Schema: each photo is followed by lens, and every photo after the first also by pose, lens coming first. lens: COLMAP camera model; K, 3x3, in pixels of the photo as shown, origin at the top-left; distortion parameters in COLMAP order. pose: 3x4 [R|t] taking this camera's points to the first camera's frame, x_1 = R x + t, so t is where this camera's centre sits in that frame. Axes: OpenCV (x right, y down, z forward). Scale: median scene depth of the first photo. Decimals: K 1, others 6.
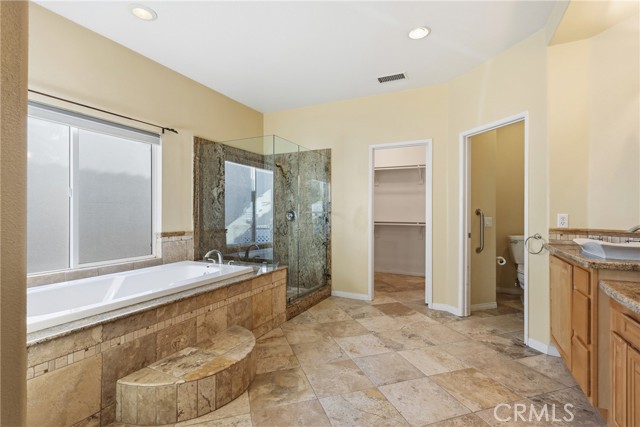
lens RADIAL K [[303.2, 0, 321.9], [0, 303.2, 212.3], [0, 0, 1]] dist [-0.000810, 0.001203]
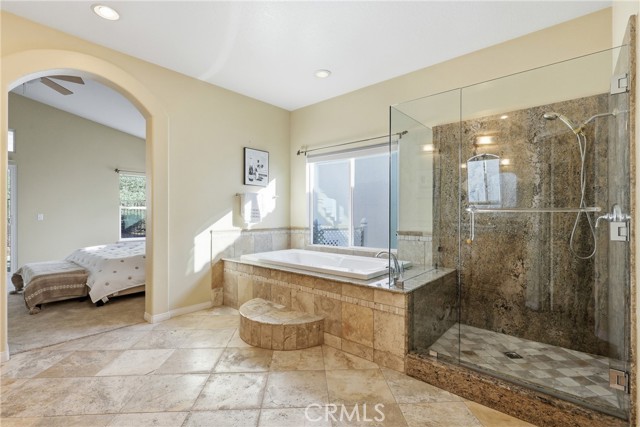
lens RADIAL K [[303.2, 0, 321.3], [0, 303.2, 213.2], [0, 0, 1]] dist [-0.000810, 0.001203]
pose [[-0.261284, -0.000919, -0.965261, 0.741783], [-0.001497, 0.999999, -0.000547, 0.007438], [0.965261, 0.001302, -0.261285, 1.281997]]
